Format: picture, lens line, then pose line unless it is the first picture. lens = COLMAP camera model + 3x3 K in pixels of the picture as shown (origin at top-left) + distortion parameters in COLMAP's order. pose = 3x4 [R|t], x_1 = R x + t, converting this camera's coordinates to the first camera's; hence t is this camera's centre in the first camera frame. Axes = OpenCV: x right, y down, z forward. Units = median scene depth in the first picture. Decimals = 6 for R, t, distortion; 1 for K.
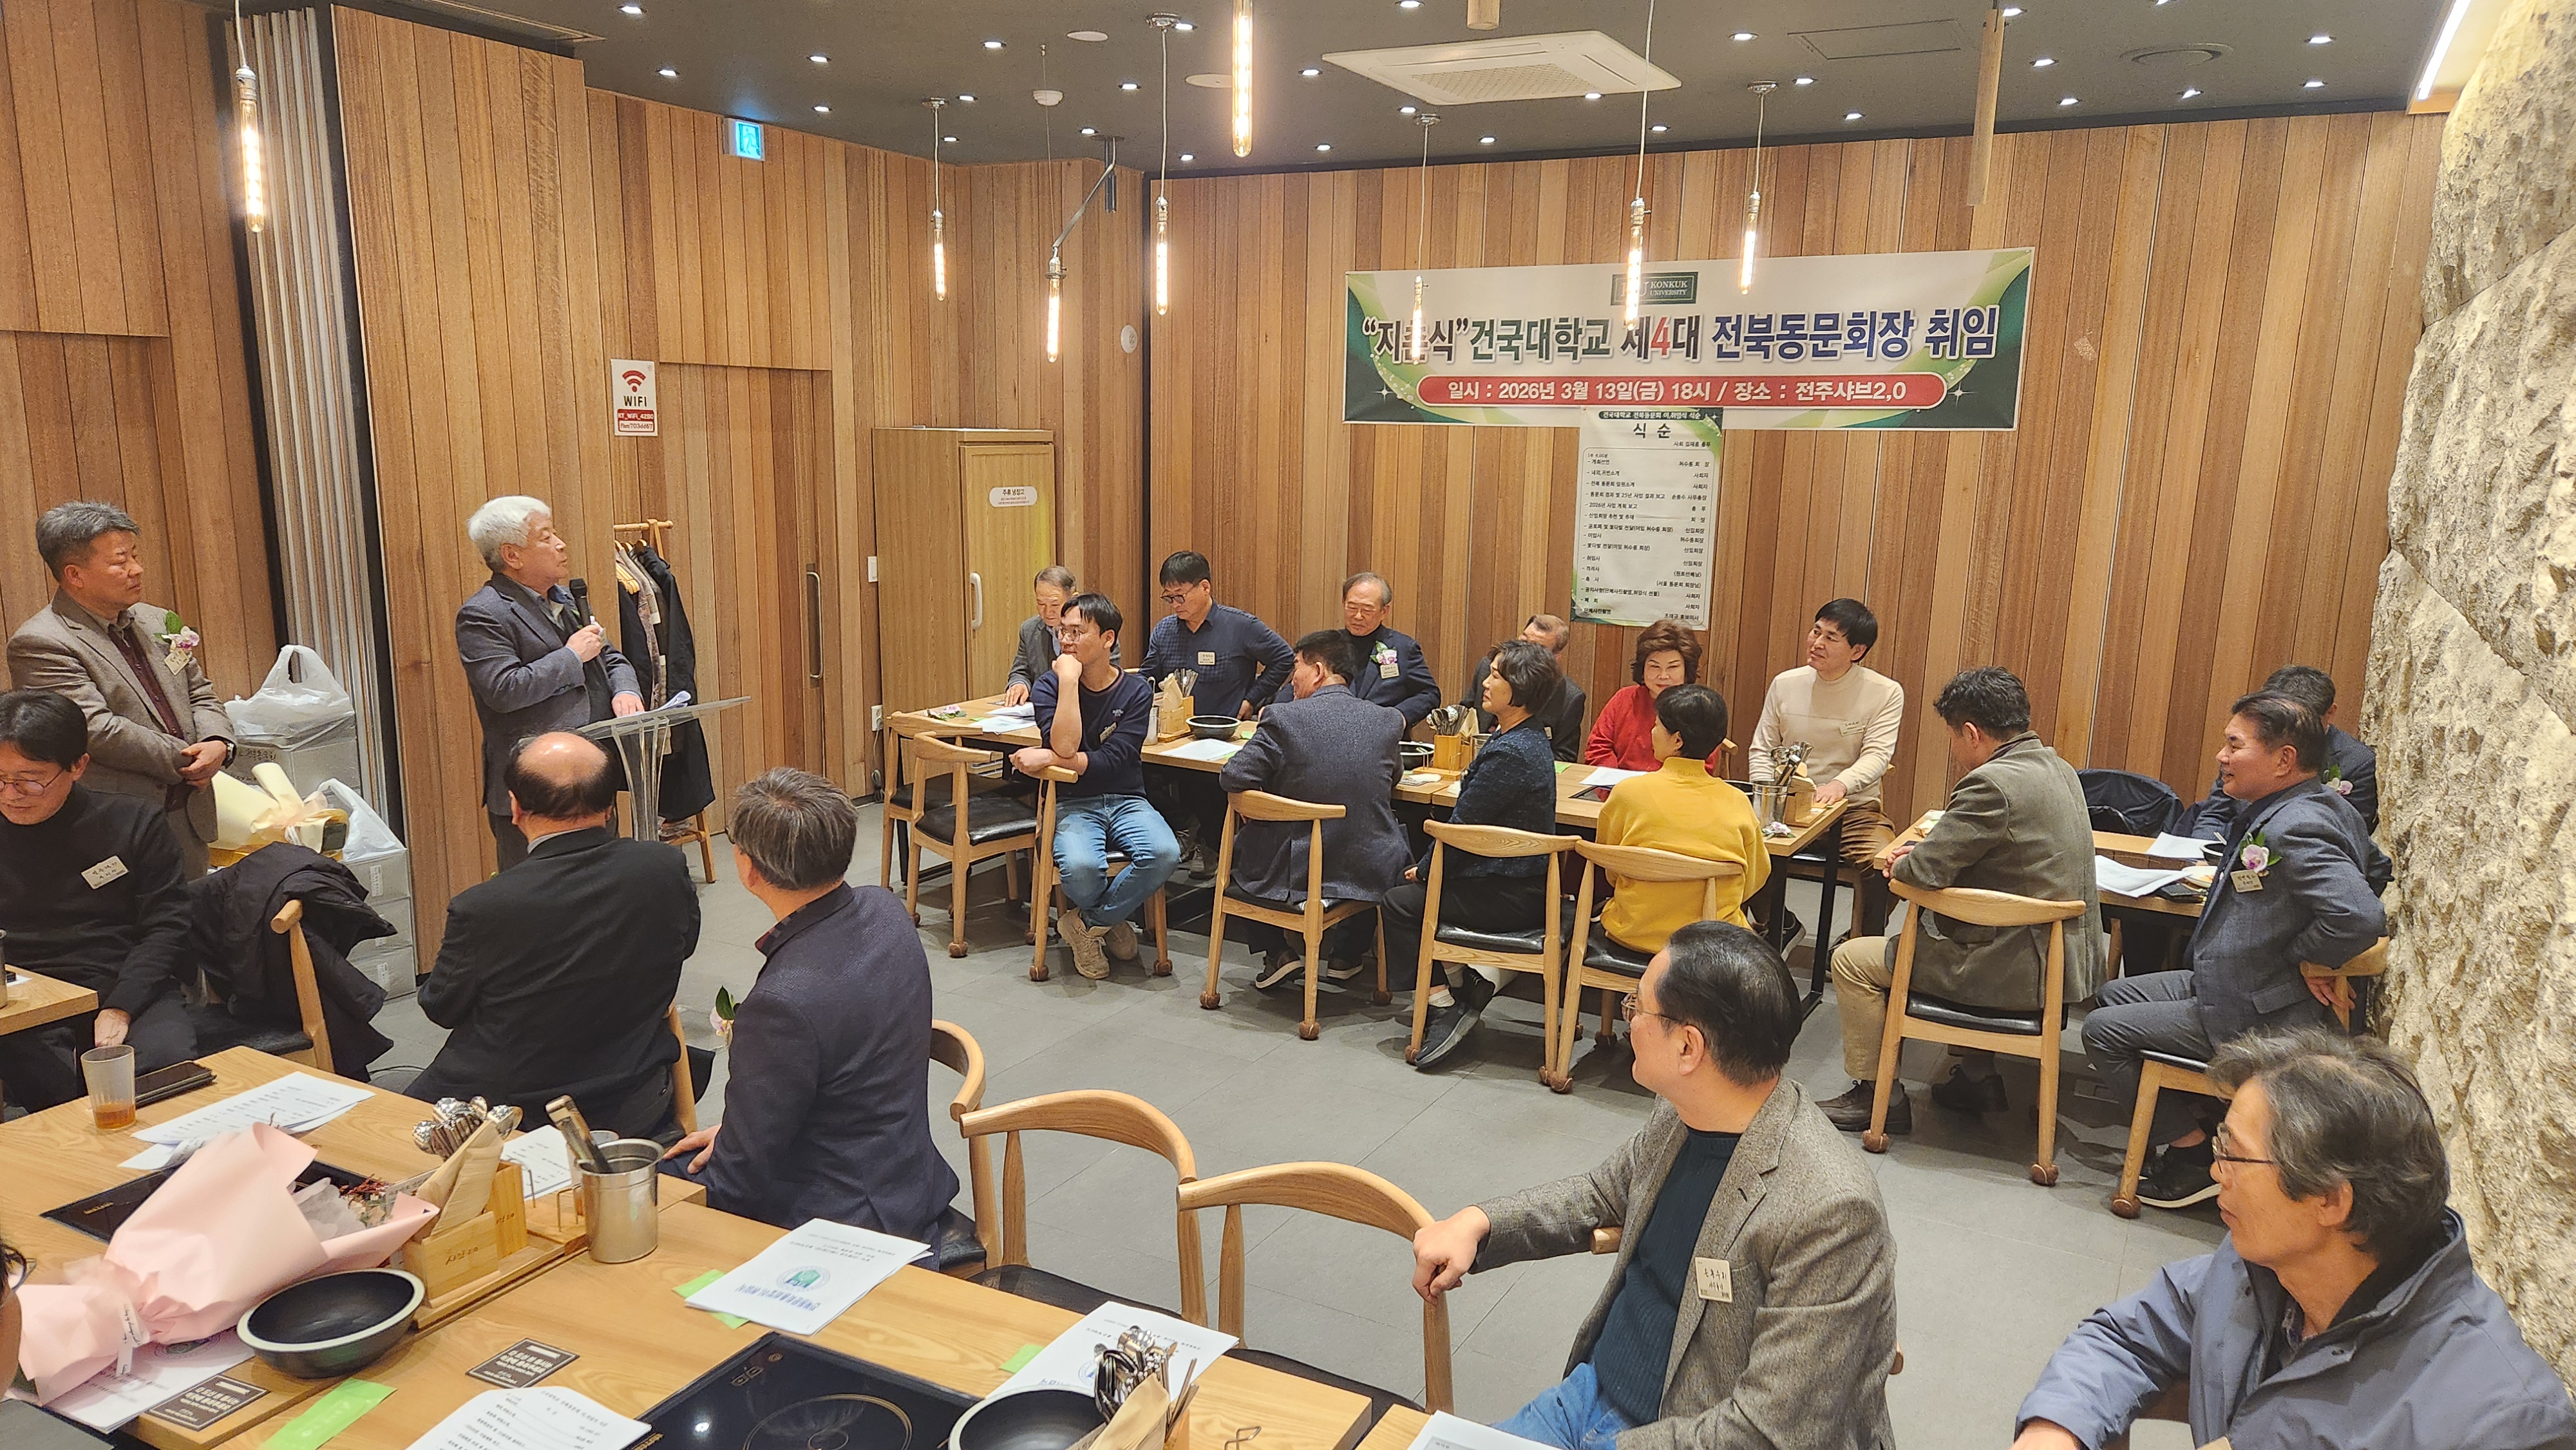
lens RADIAL K [[1709.2, 0, 1271.1], [0, 1709.2, 768.0], [0, 0, 1]] dist [0.061446, -0.054453]
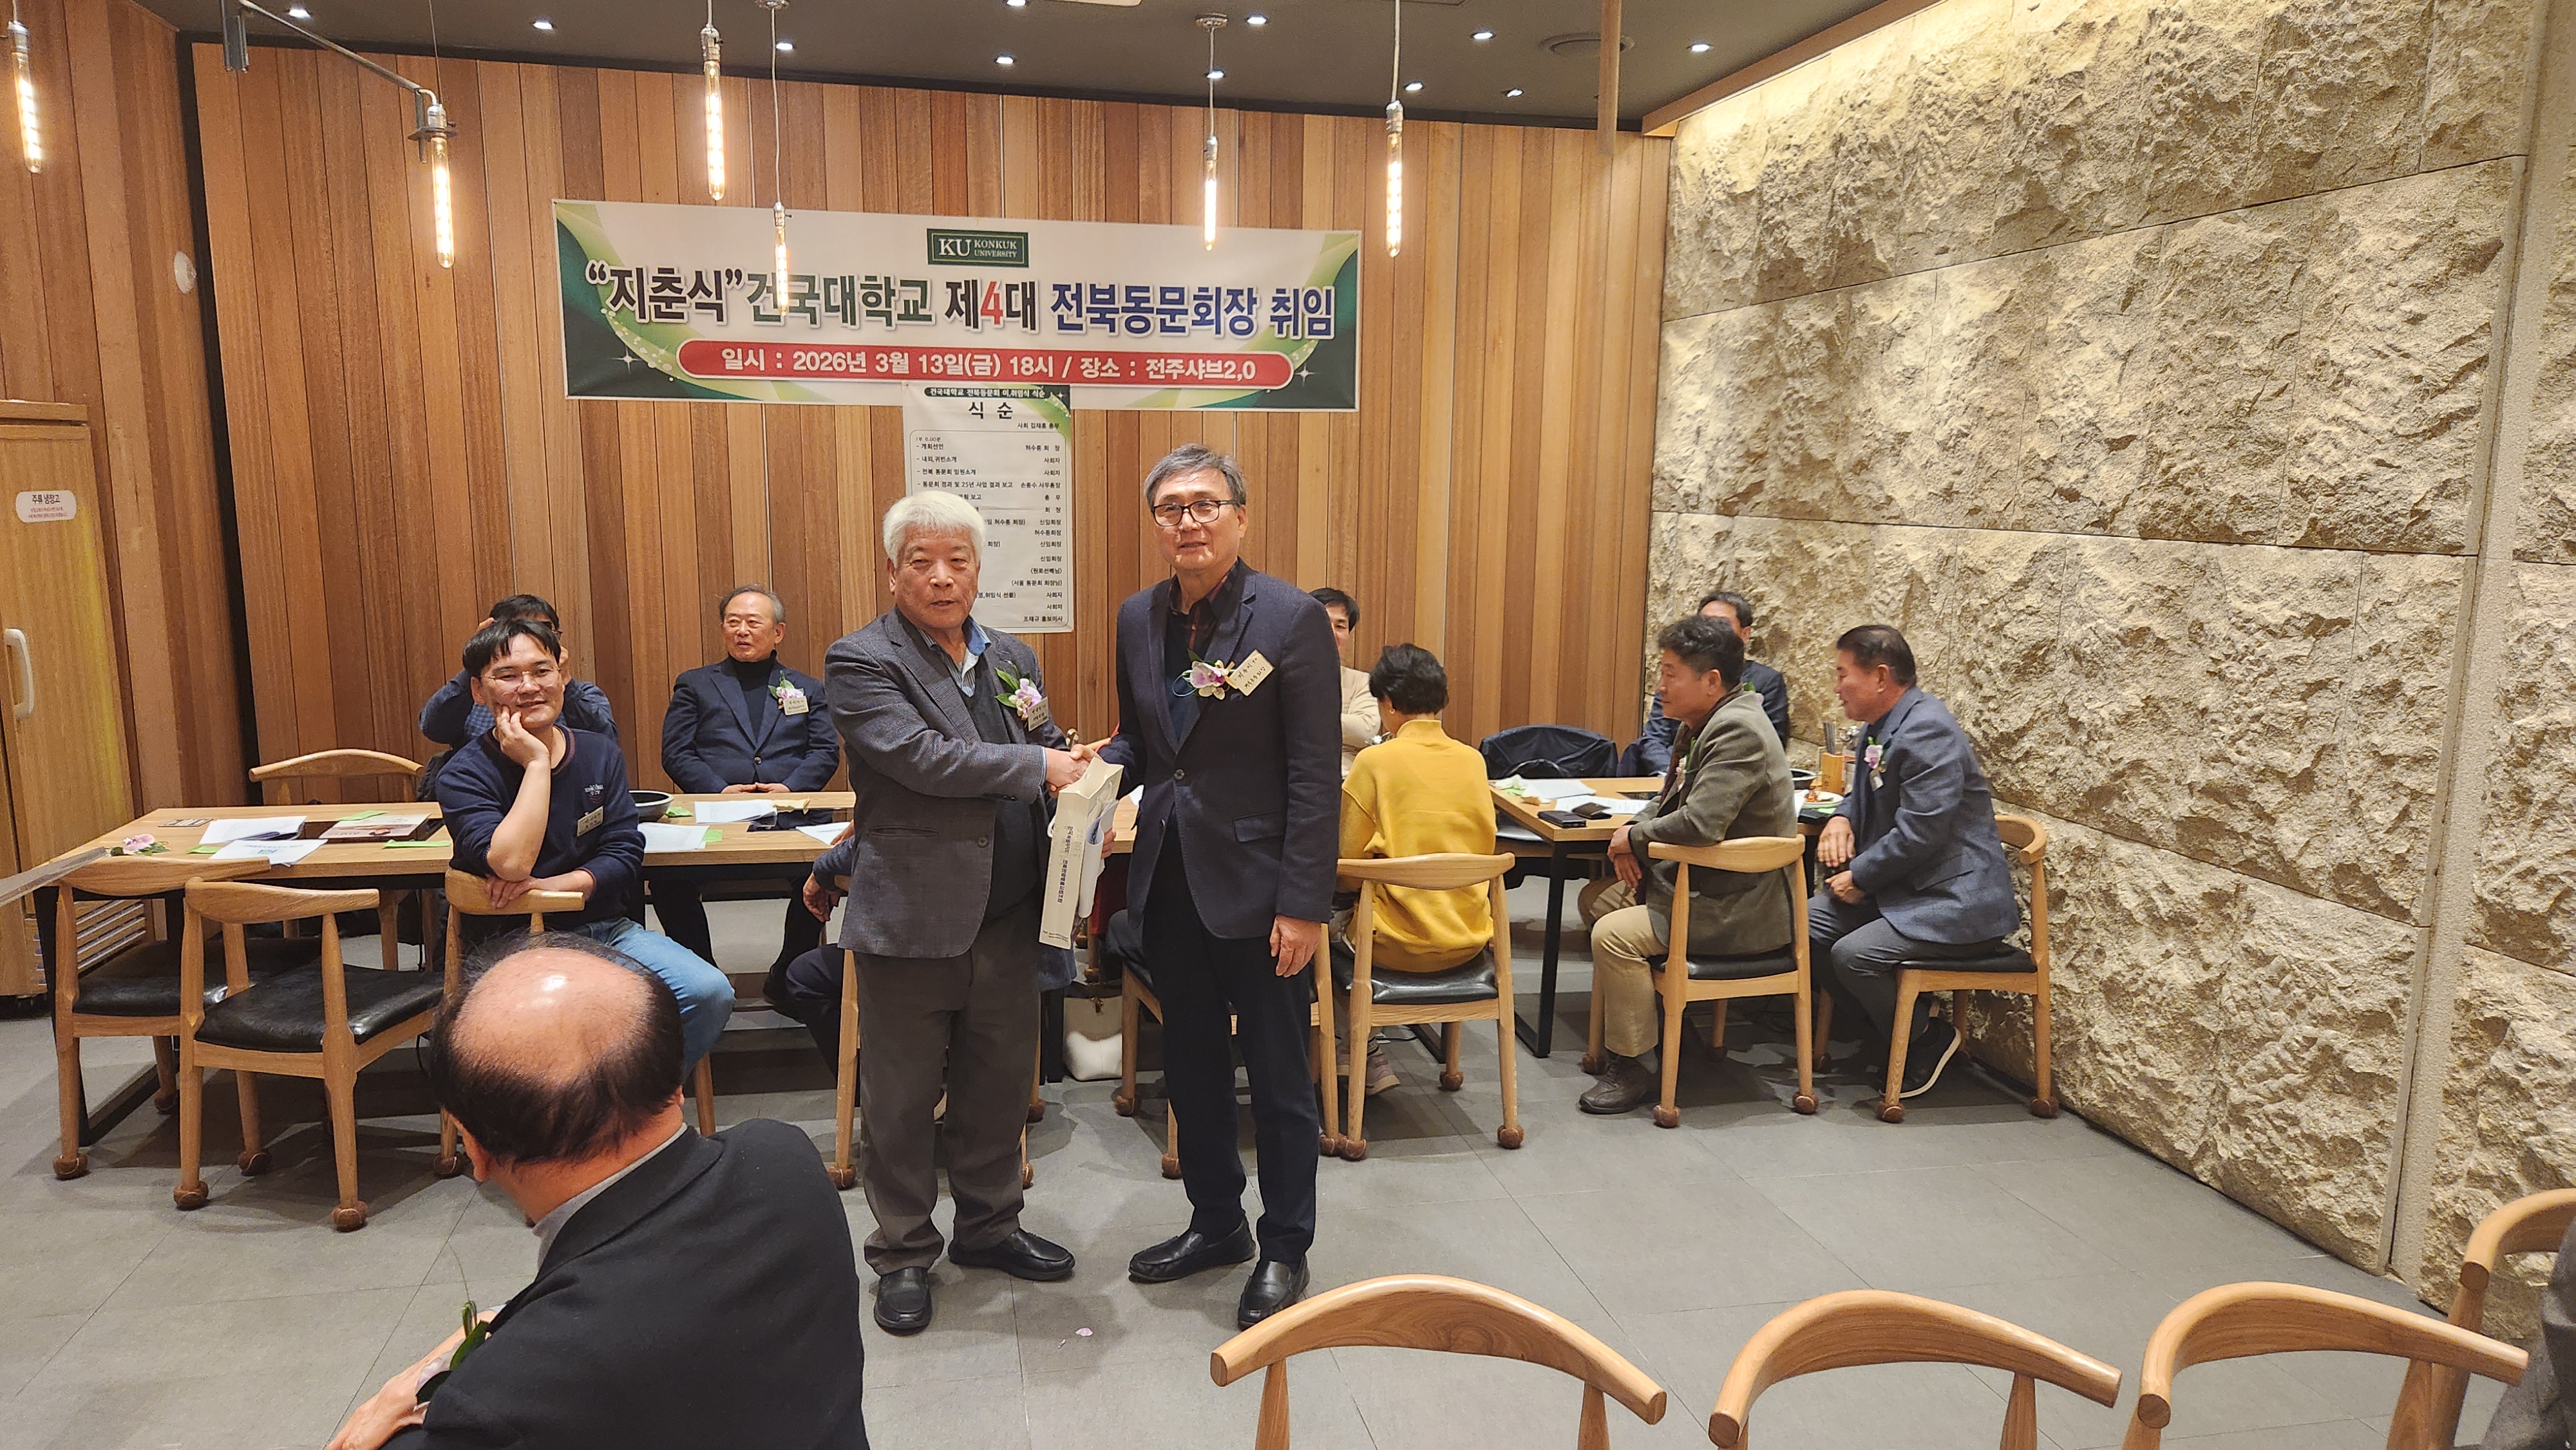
lens RADIAL K [[1709.2, 0, 1271.1], [0, 1709.2, 768.0], [0, 0, 1]] dist [0.061446, -0.054453]
pose [[0.751421, -0.124836, 0.647906, -0.272071], [0.136364, 0.990122, 0.032623, -0.024974], [-0.645578, 0.063837, 0.761021, 0.258929]]
